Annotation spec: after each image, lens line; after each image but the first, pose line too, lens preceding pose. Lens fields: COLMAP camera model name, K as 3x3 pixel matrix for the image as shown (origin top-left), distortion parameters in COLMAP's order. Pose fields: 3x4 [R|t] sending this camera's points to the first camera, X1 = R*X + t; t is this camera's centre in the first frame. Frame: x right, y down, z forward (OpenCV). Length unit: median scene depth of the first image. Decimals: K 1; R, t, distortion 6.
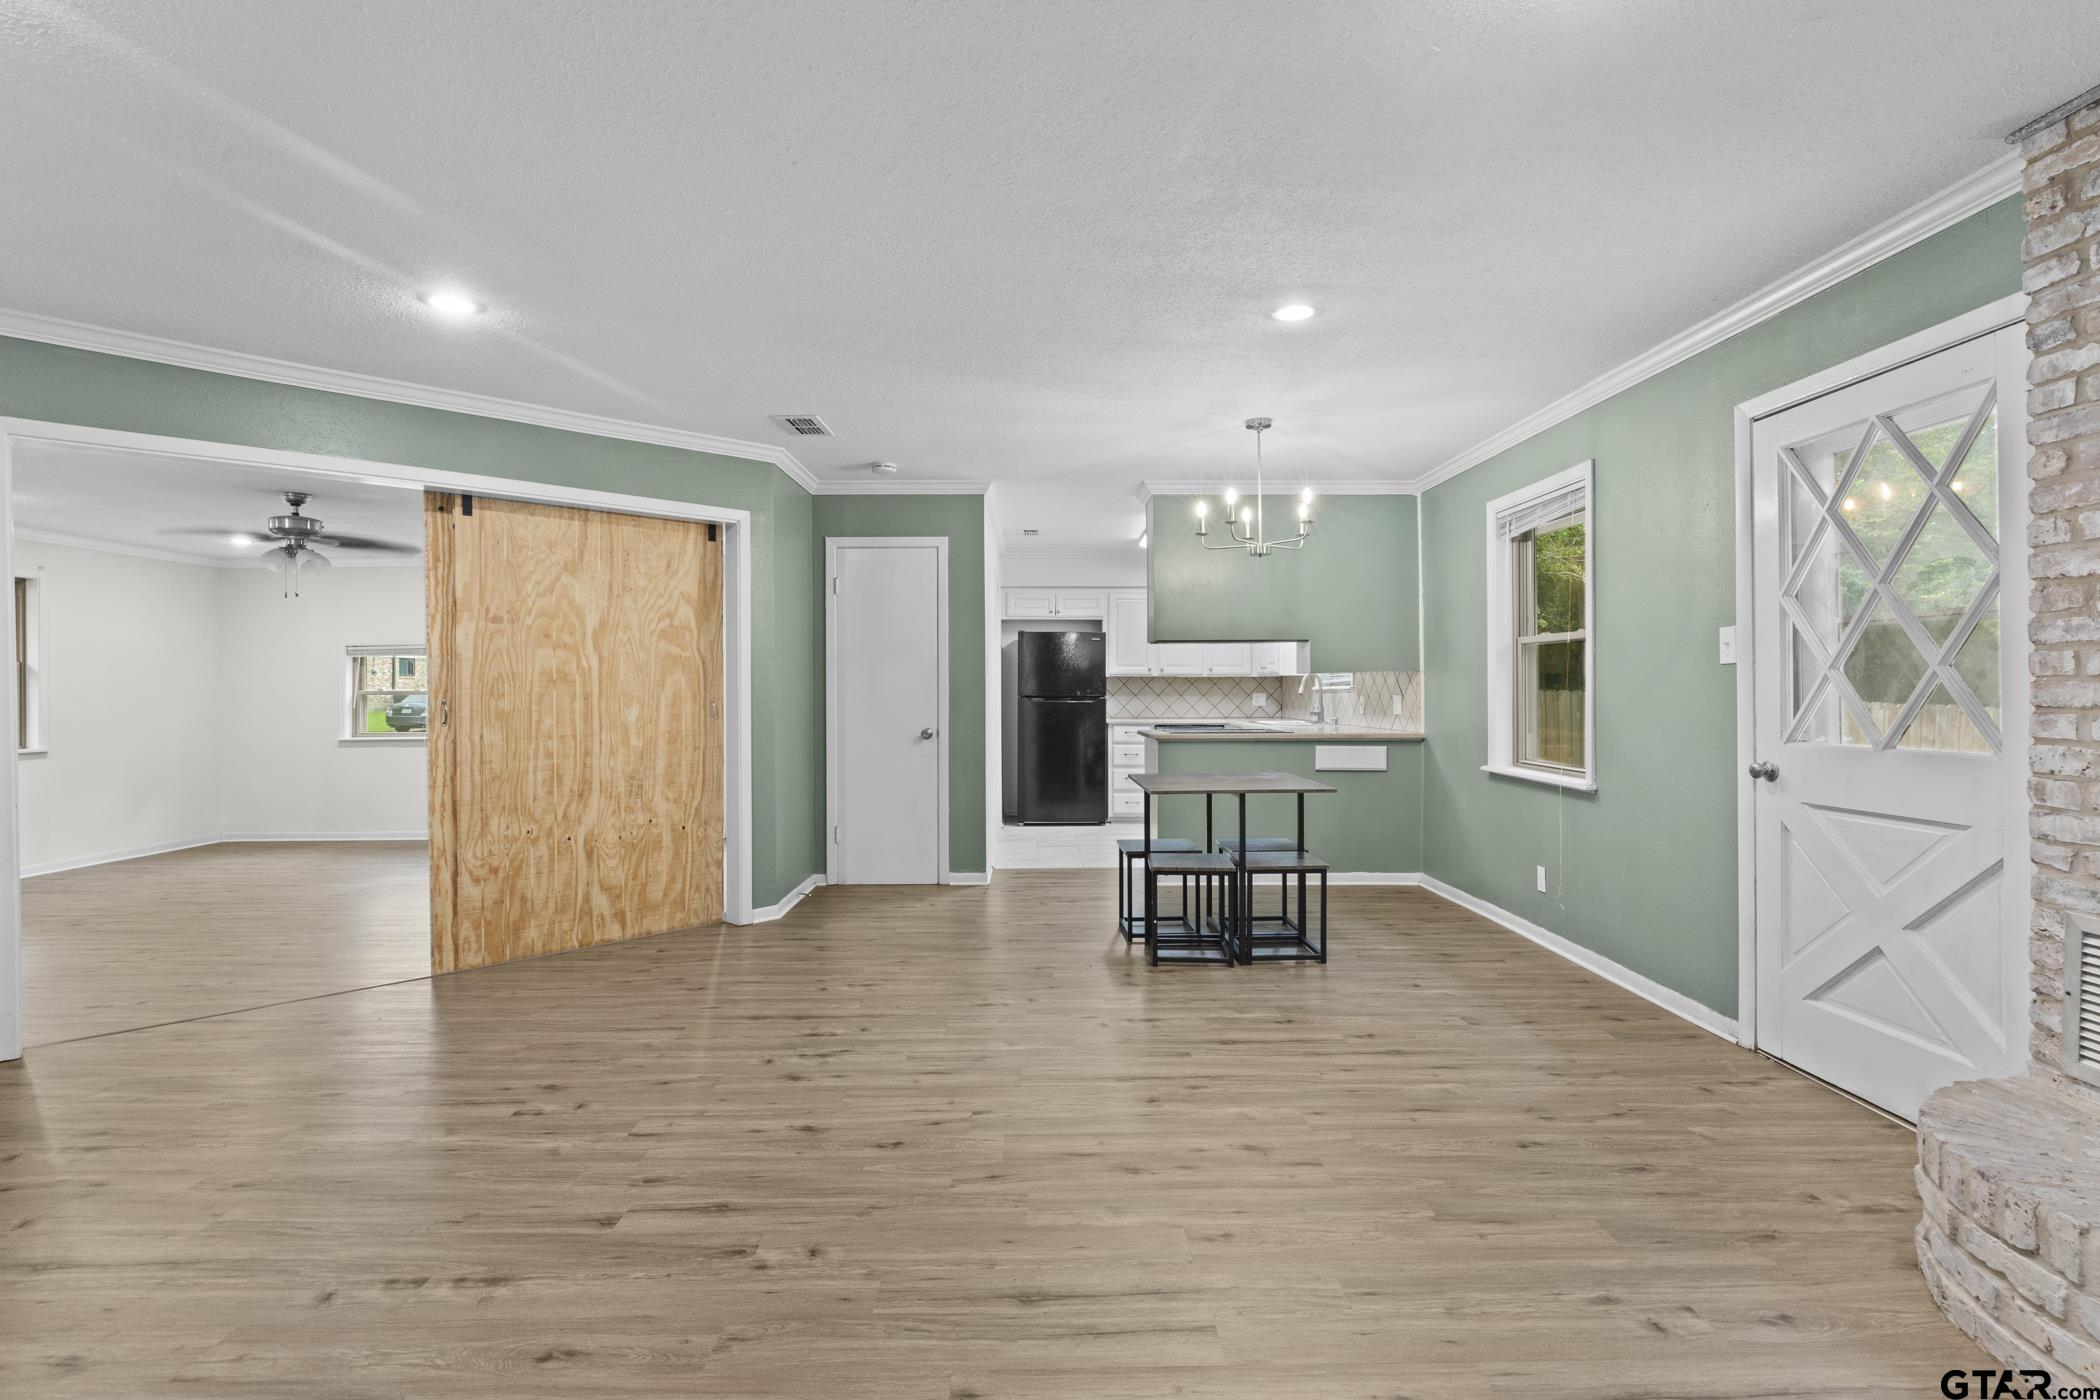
lens RADIAL K [[994.6, 0, 1048.6], [0, 994.6, 687.6], [0, 0, 1]] dist [-0.003154, -0.000174]
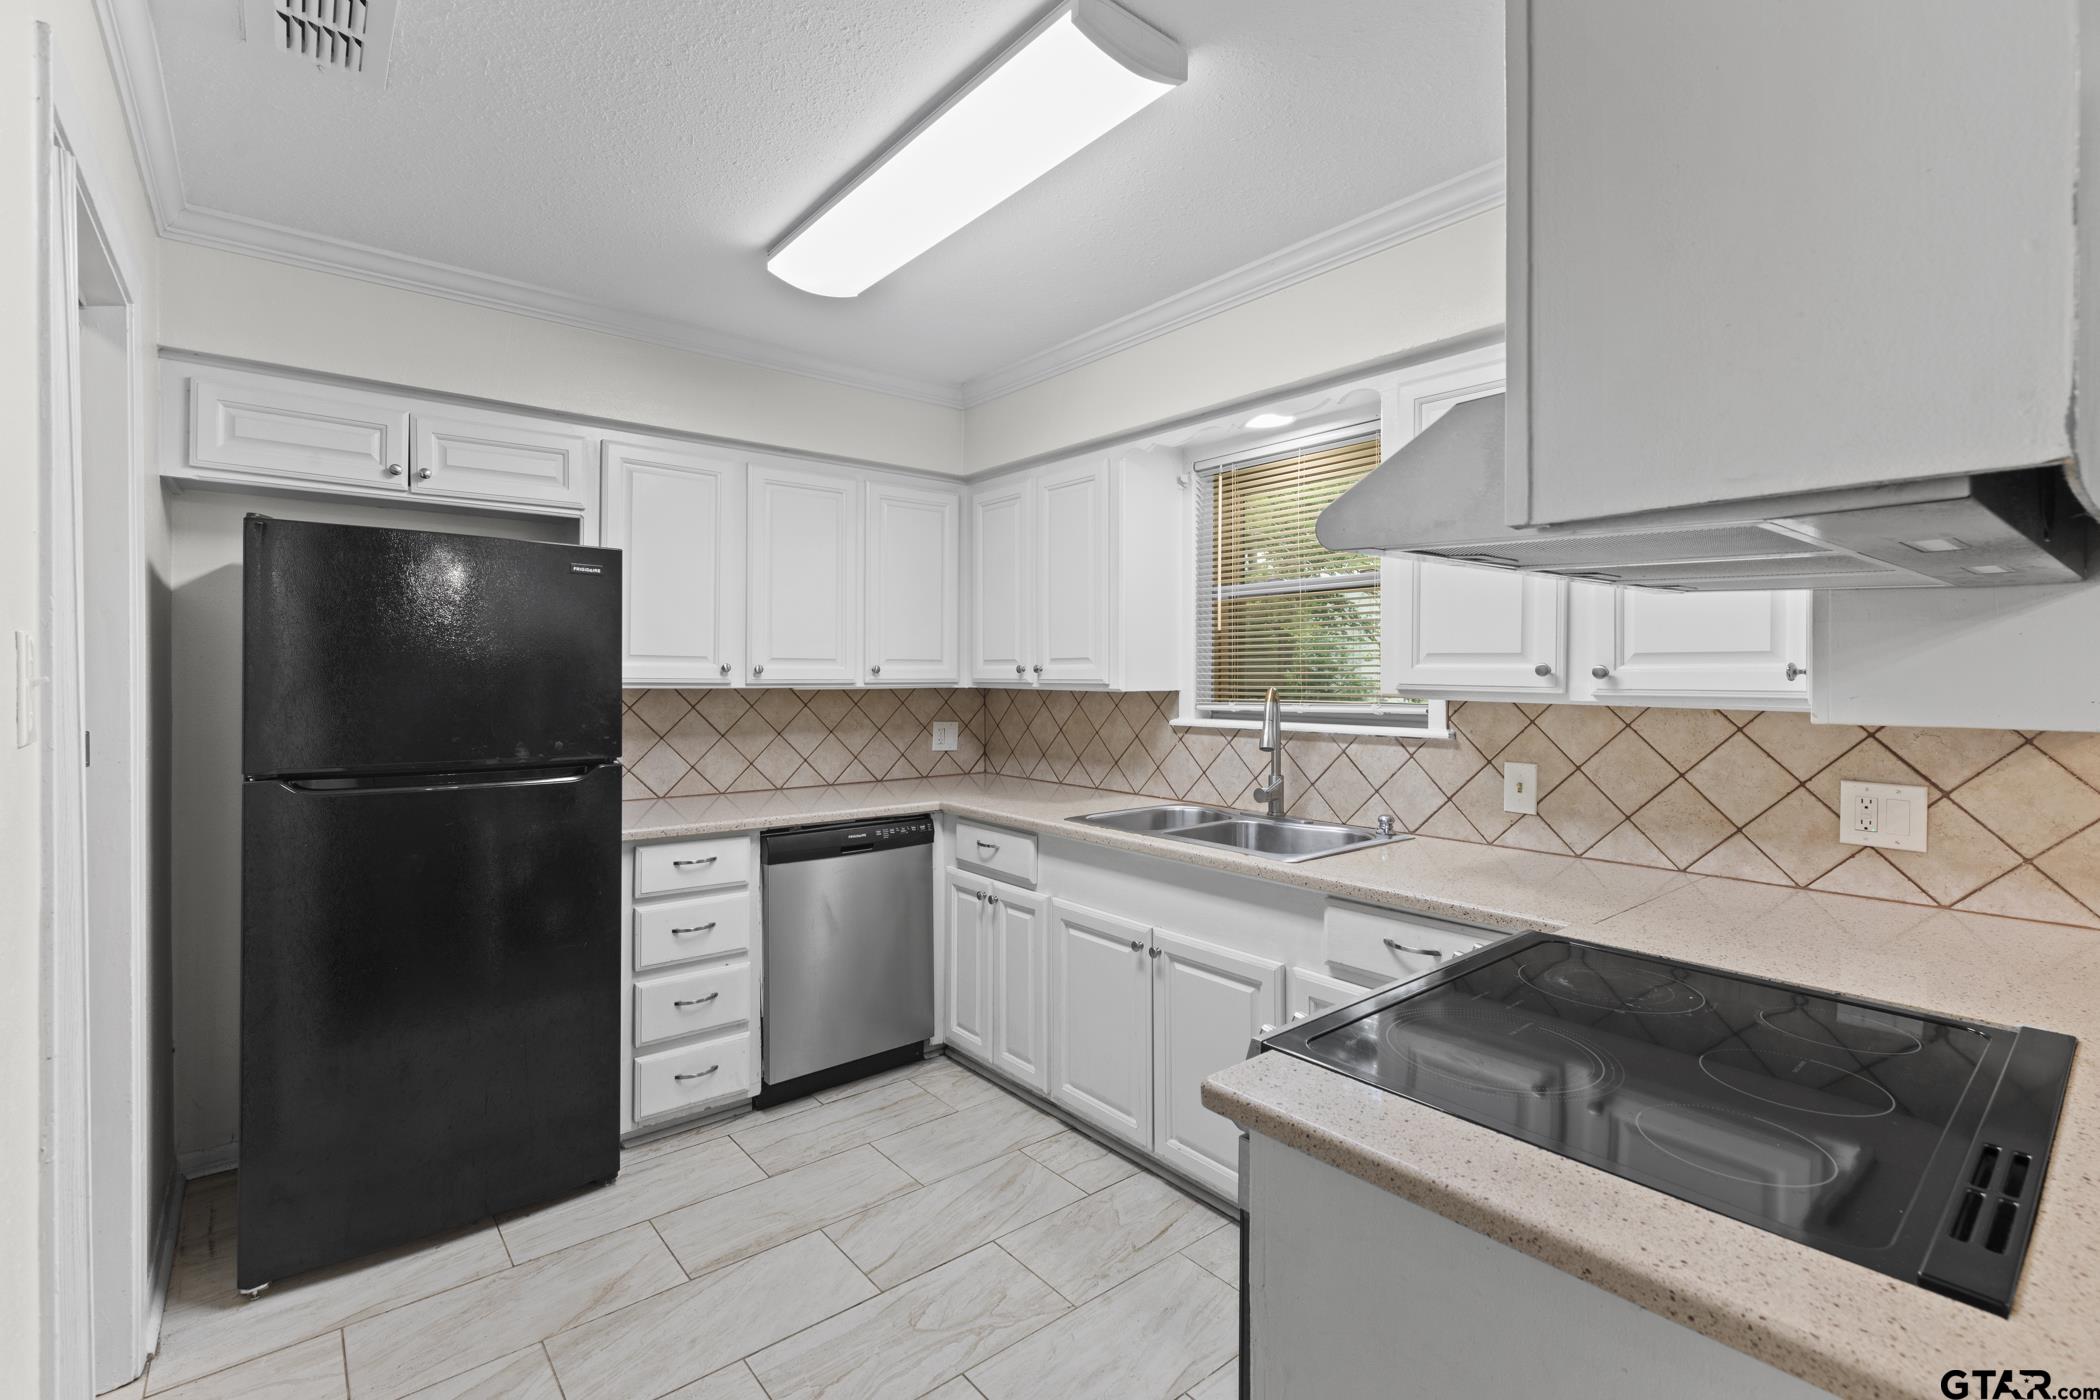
lens RADIAL K [[943.4, 0, 1045.2], [0, 943.4, 679.4], [0, 0, 1]] dist [0.001329, 0.000164]
pose [[0.783814, 0.001013, 0.620994, -0.038077], [-0.005984, 0.999965, 0.005923, -0.034073], [-0.620966, -0.008358, 0.783793, 1.300520]]
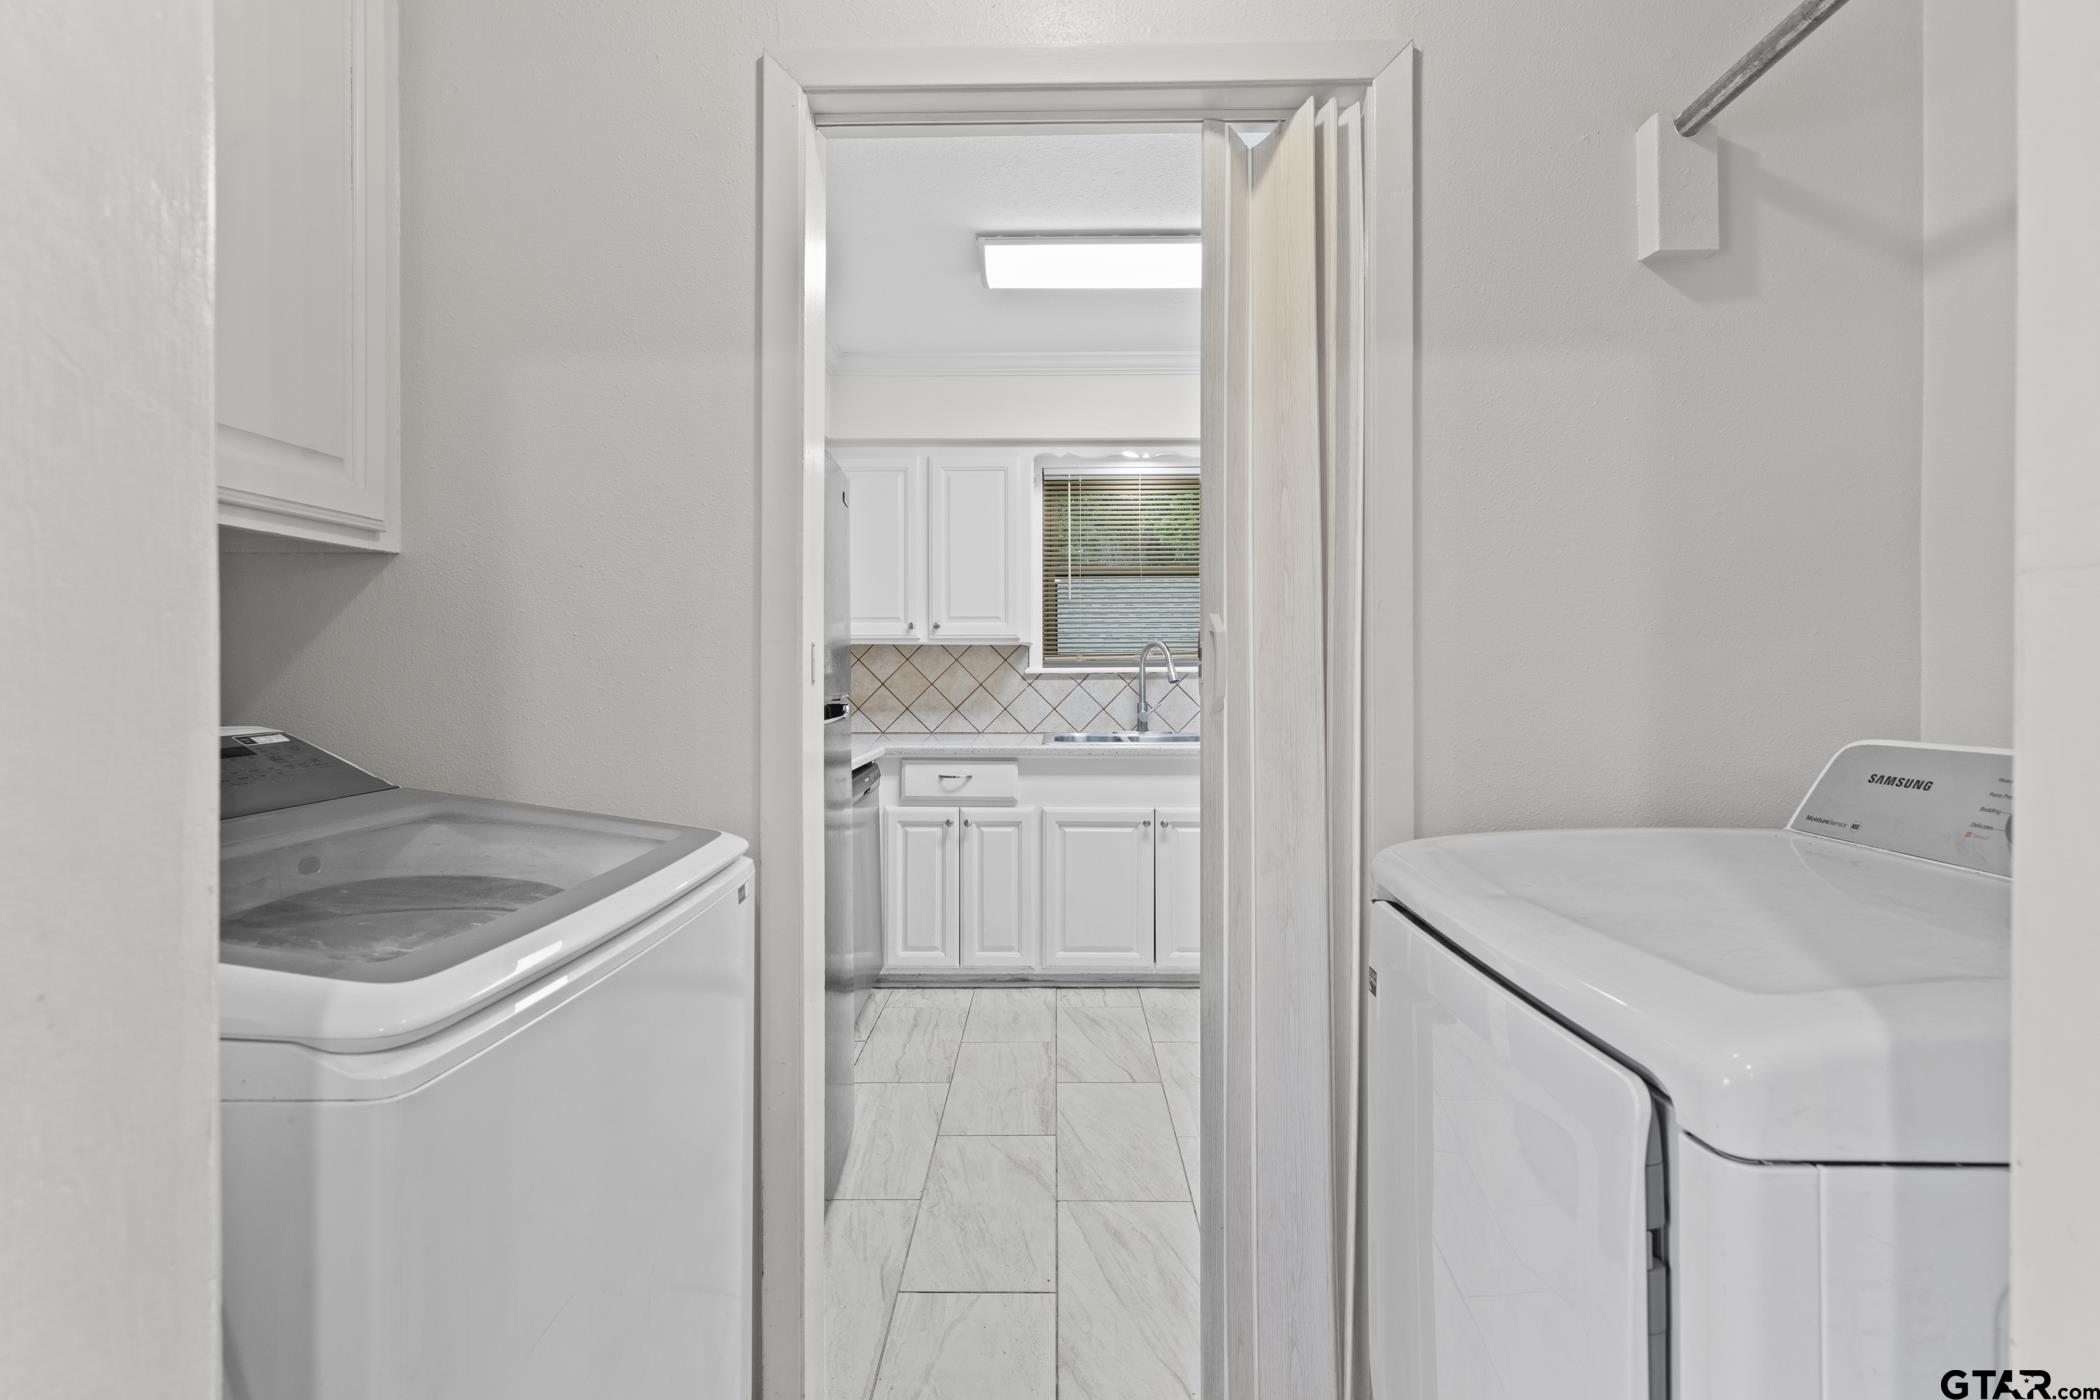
lens RADIAL K [[946.3, 0, 1046.0], [0, 946.3, 670.8], [0, 0, 1]] dist [0.003773, 0.000578]
pose [[0.029447, -0.001516, 0.999565, -0.416191], [-0.002489, 0.999996, 0.001590, -0.000020], [-0.999563, -0.002535, 0.029443, 1.751767]]
